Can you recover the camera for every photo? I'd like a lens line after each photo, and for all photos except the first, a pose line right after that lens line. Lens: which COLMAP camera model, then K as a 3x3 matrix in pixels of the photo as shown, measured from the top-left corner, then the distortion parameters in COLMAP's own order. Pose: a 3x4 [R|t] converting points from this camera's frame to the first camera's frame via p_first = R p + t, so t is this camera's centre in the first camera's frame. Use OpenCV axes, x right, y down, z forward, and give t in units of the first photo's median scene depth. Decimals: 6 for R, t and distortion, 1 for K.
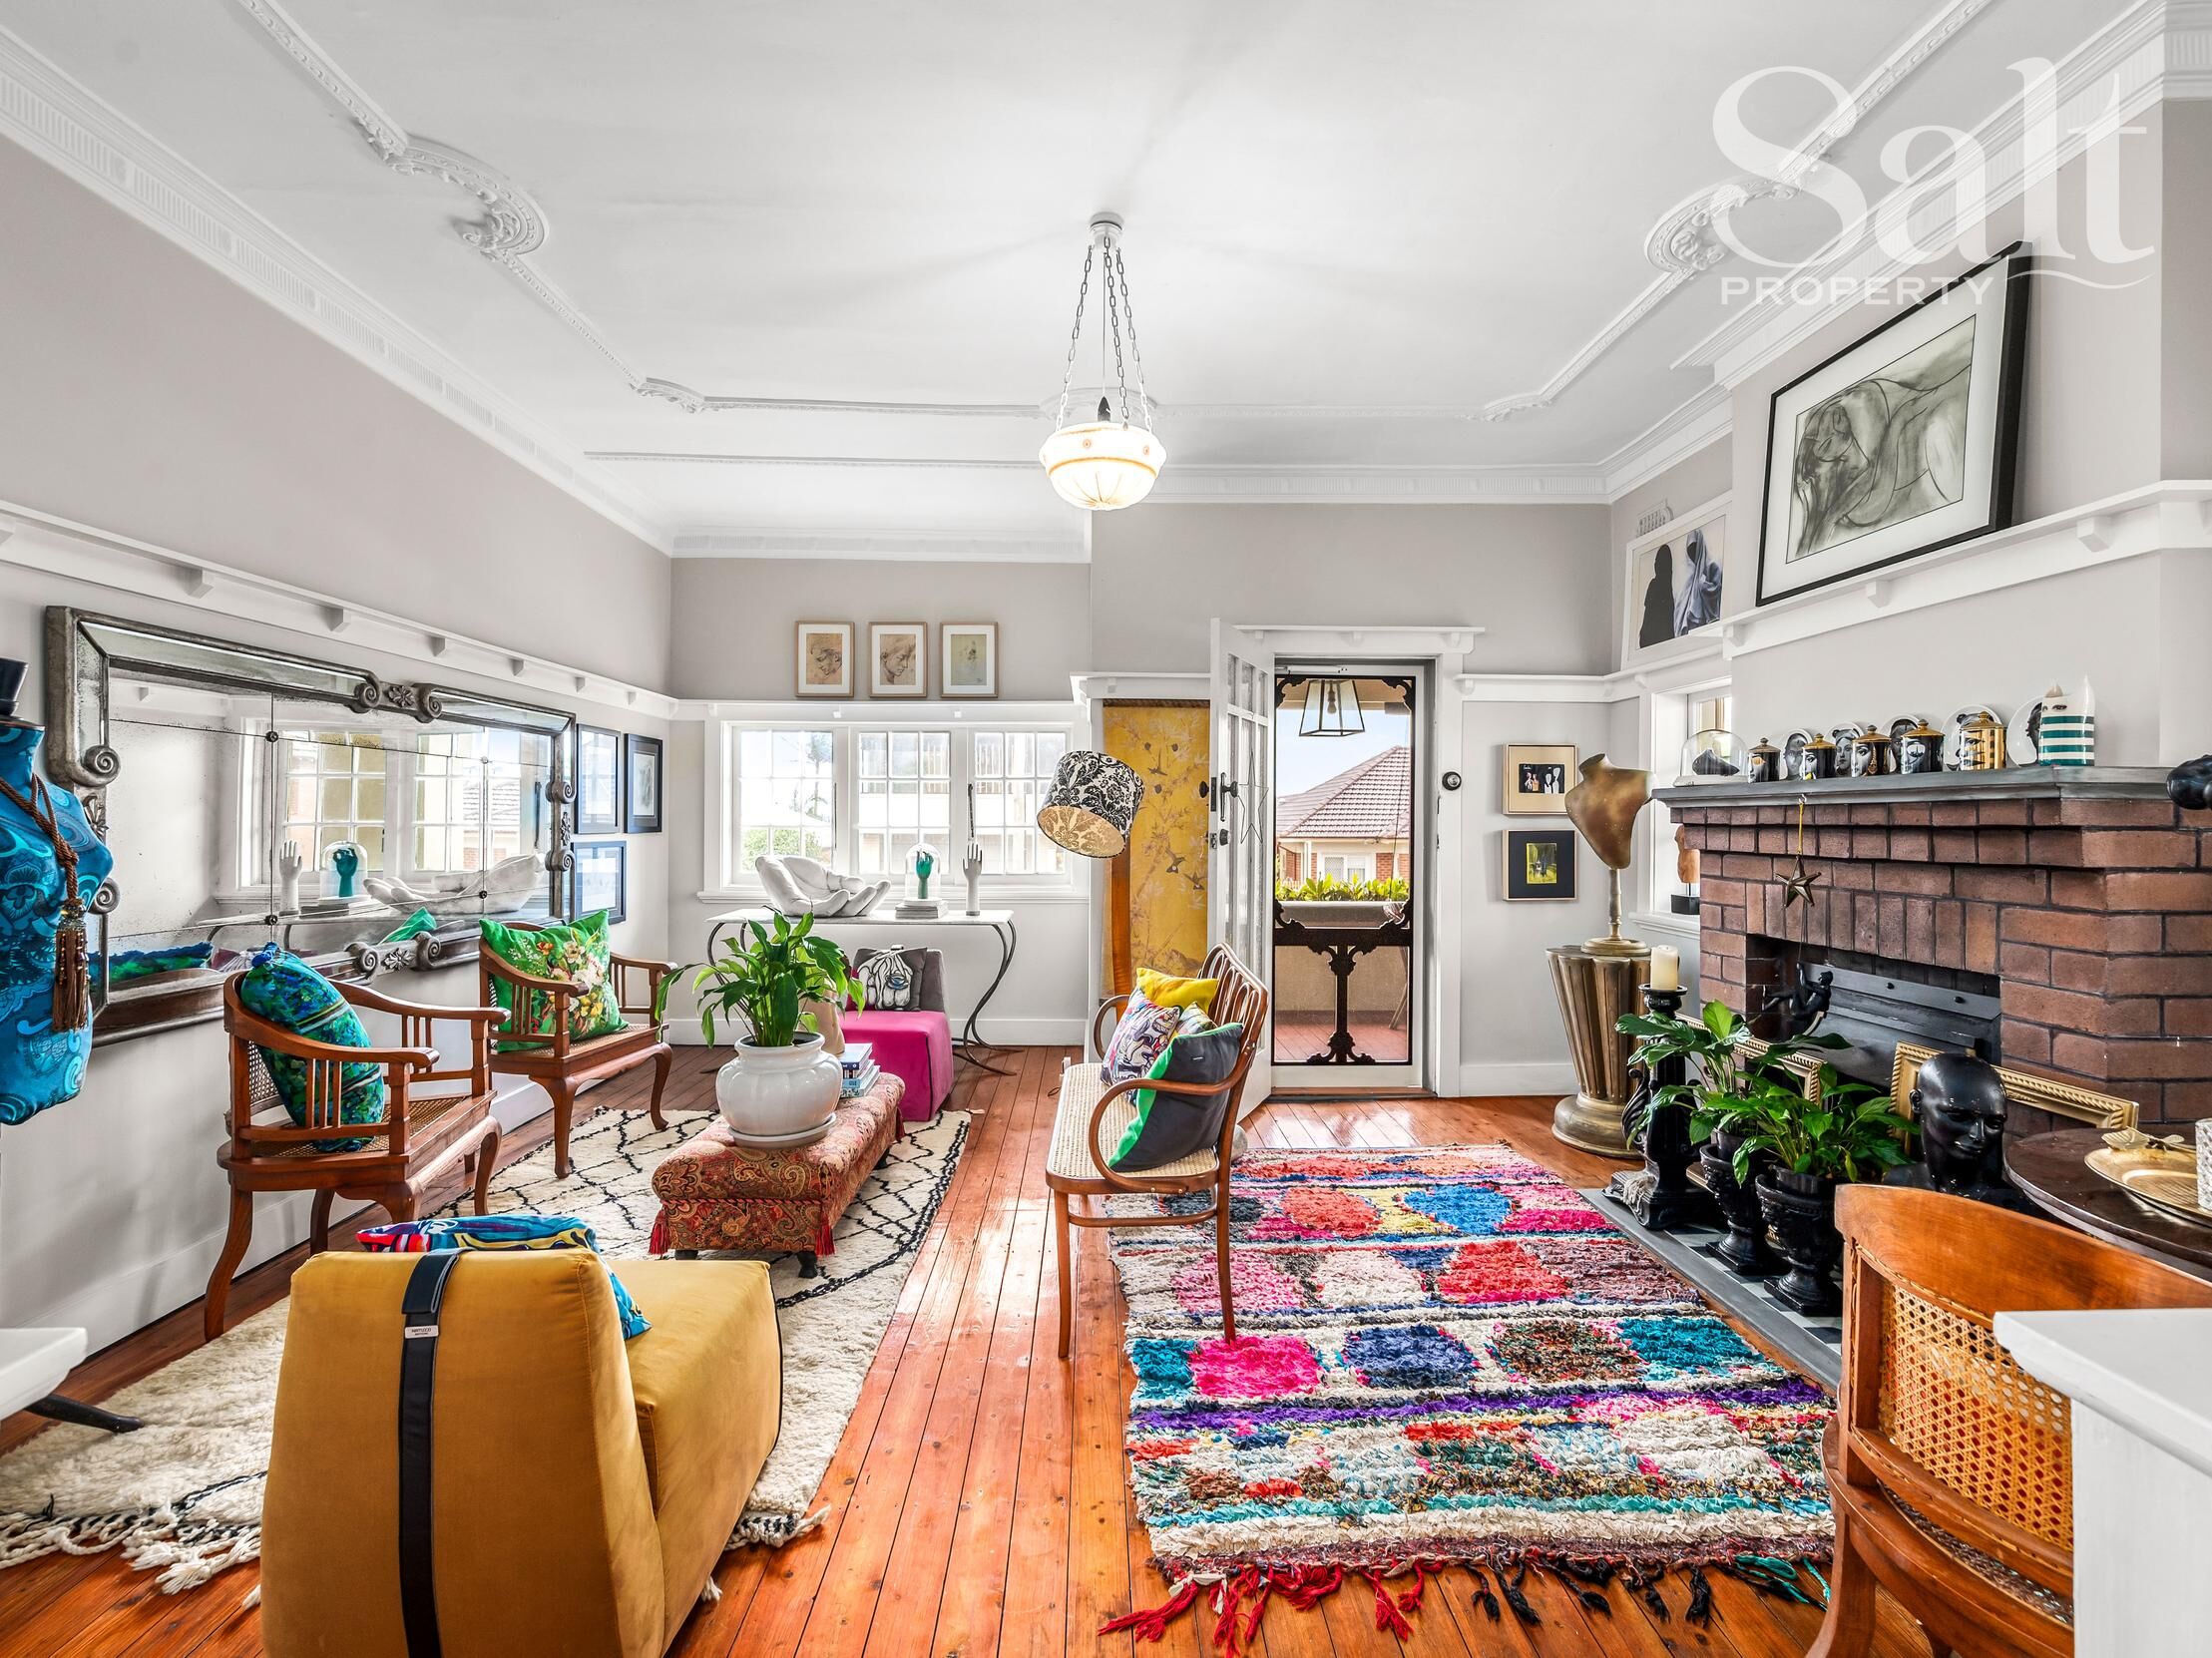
lens RADIAL K [[982.5, 0, 1117.5], [0, 982.5, 827.3], [0, 0, 1]] dist [0.000118, -0.000181]
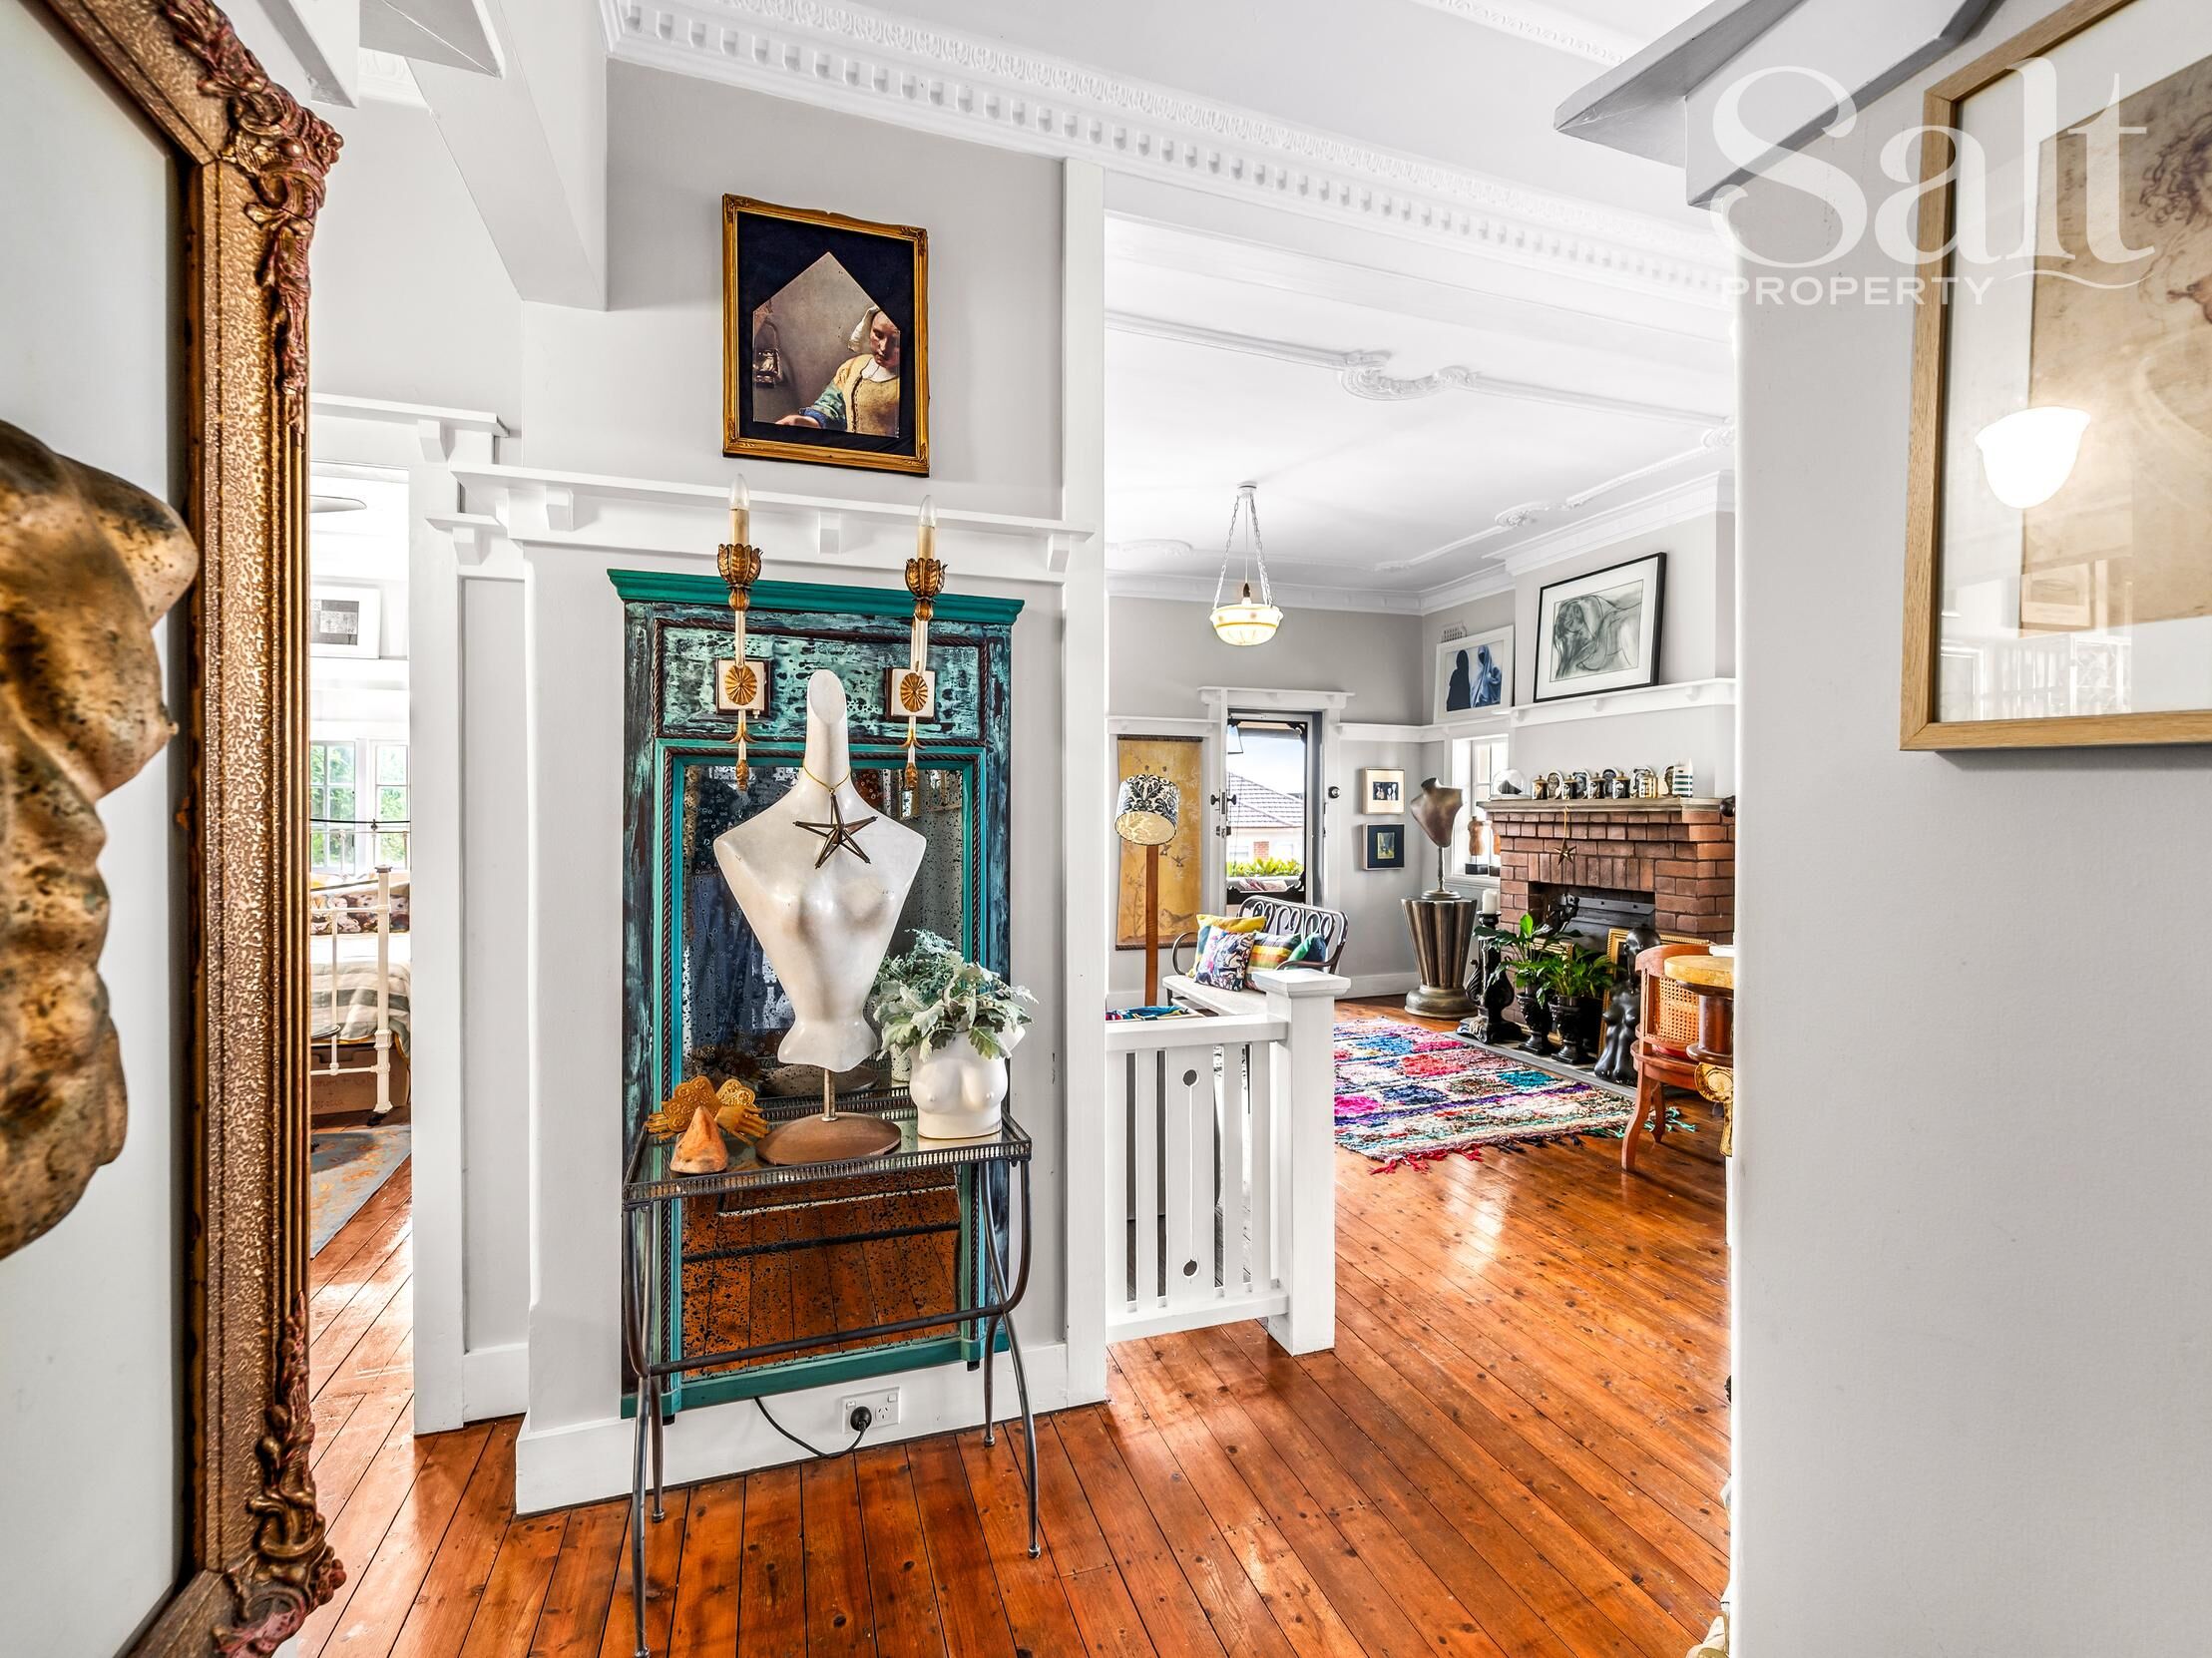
lens RADIAL K [[978.3, 0, 1113.7], [0, 978.3, 828.2], [0, 0, 1]] dist [0.000377, -0.000102]
pose [[0.955202, -0.008392, 0.295835, -0.662217], [0.005477, 0.999928, 0.010678, -0.014611], [-0.295903, -0.008580, 0.955179, -0.532702]]
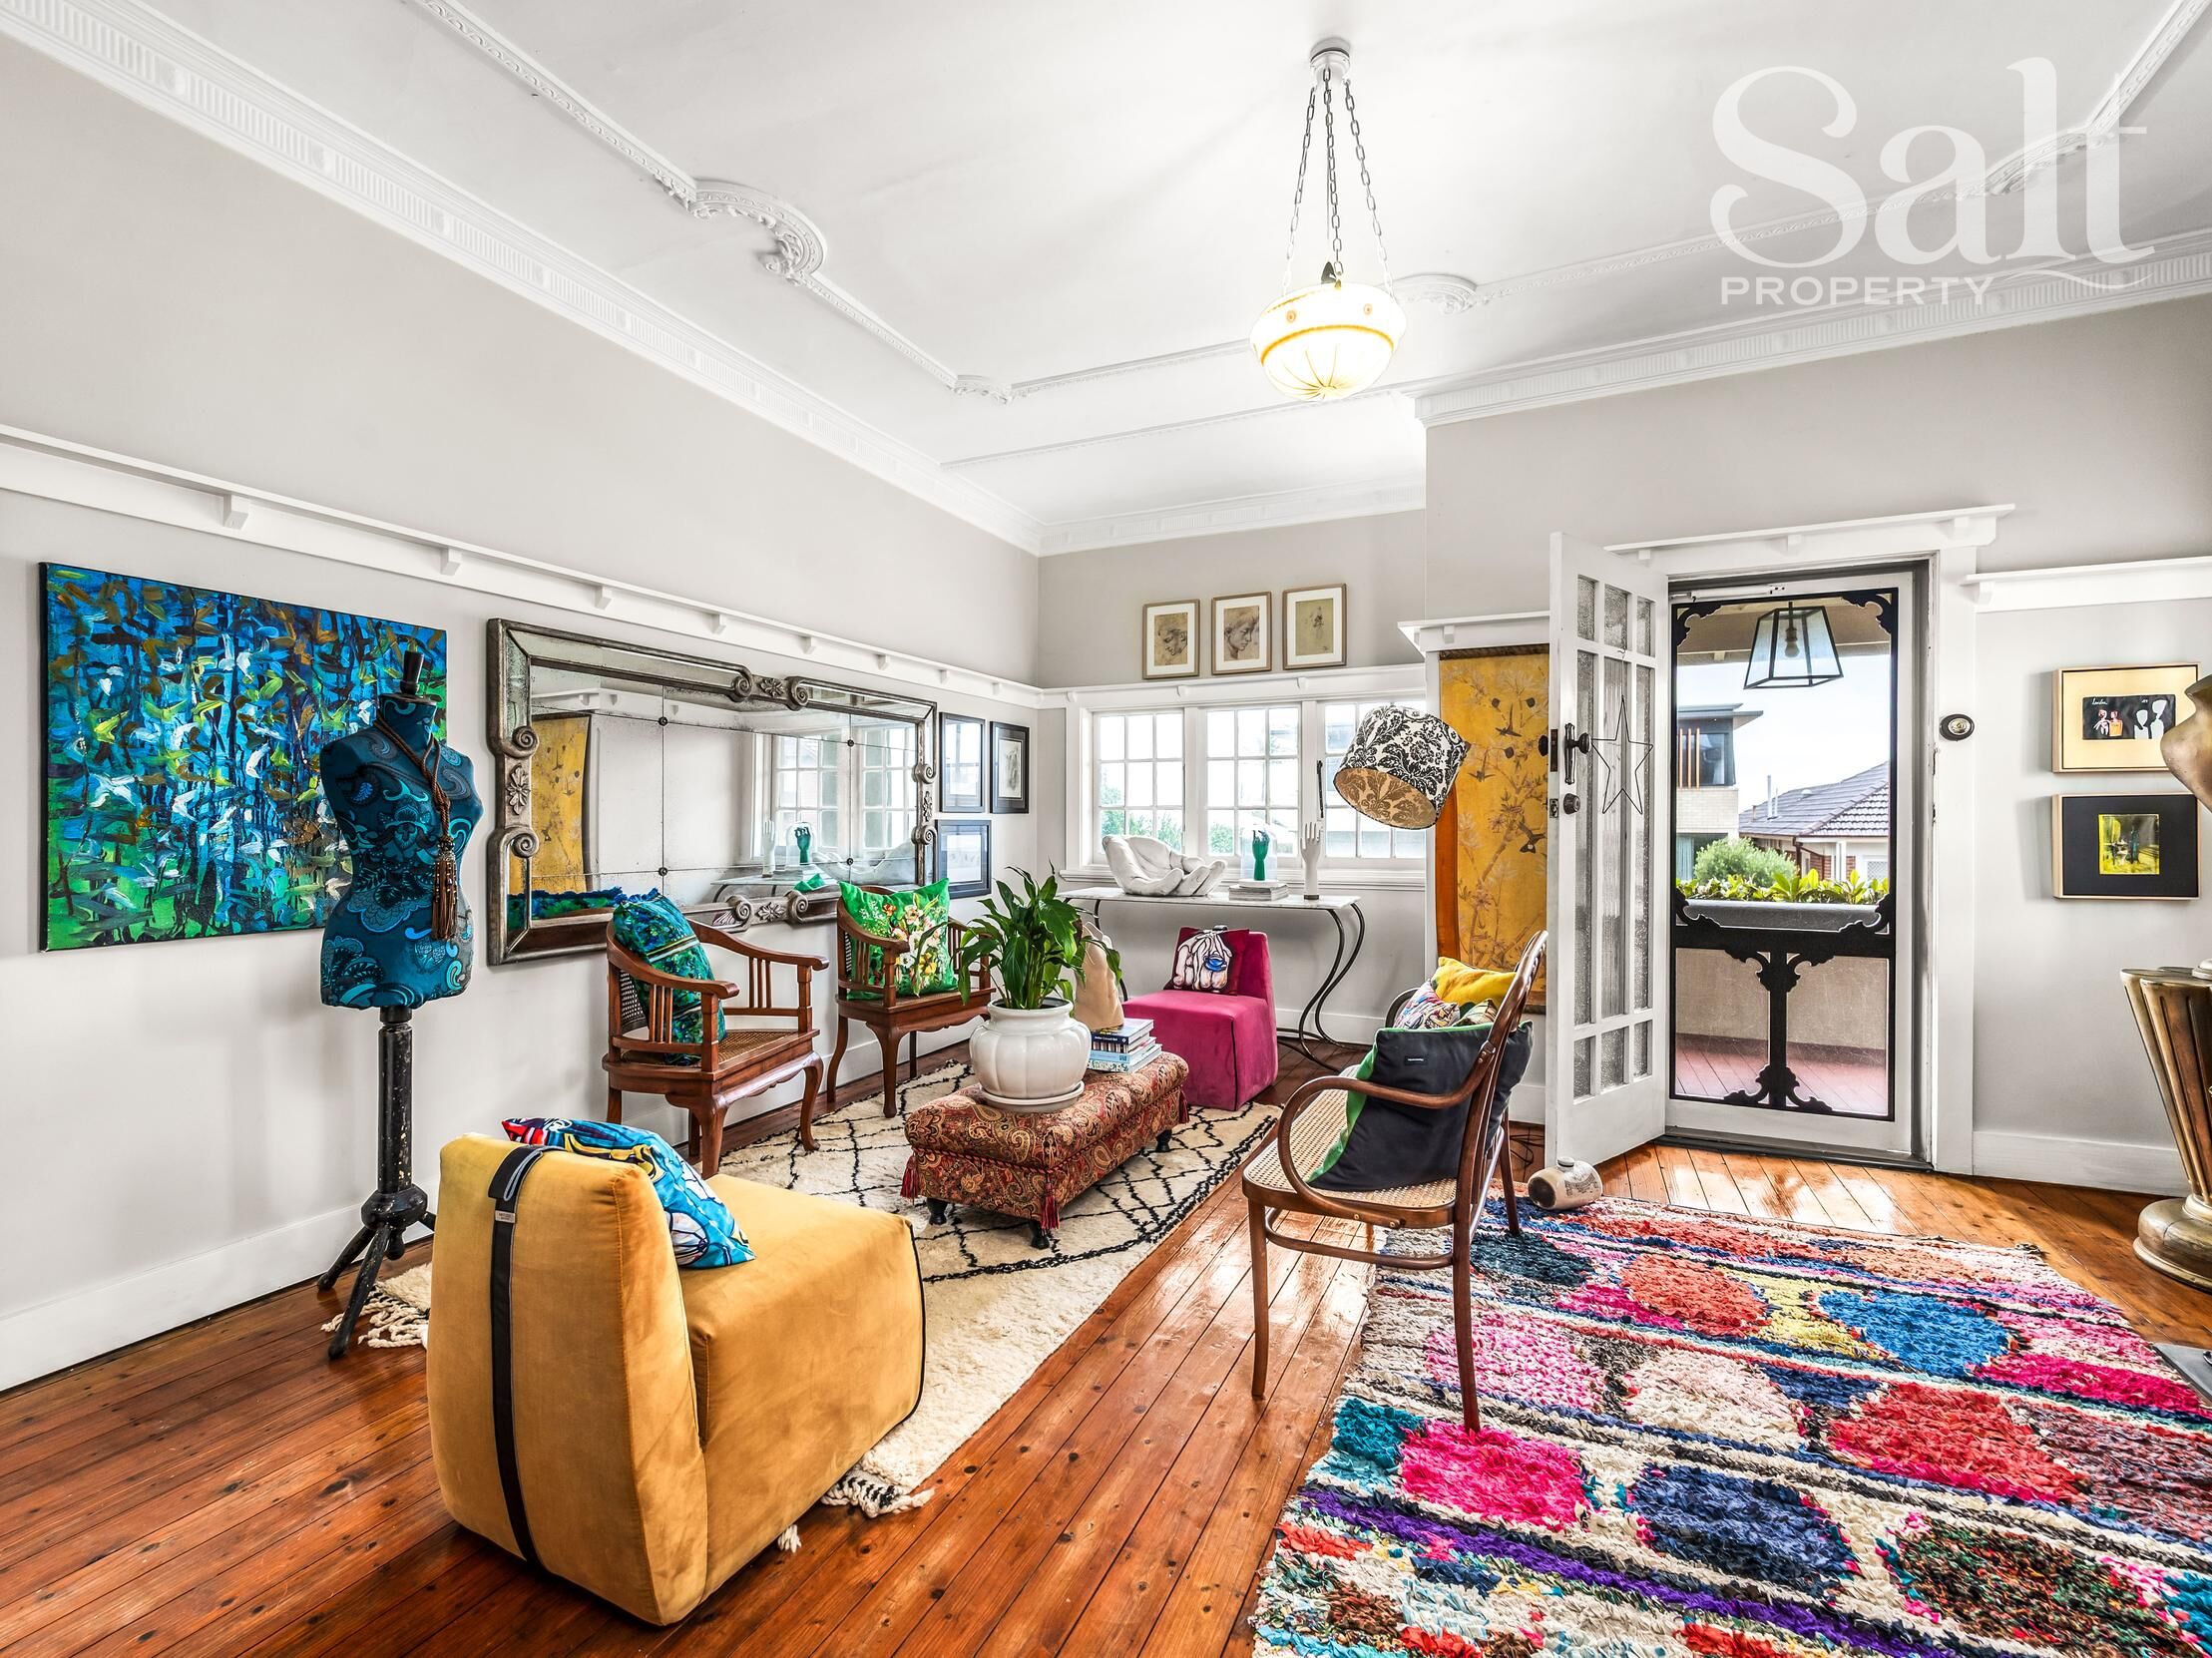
lens RADIAL K [[978.3, 0, 1113.7], [0, 978.3, 828.2], [0, 0, 1]] dist [0.000377, -0.000102]
pose [[0.896034, -0.001567, -0.443982, 0.164232], [0.001301, 0.999999, -0.000905, 0.038723], [0.443983, 0.000233, 0.896035, 0.146906]]
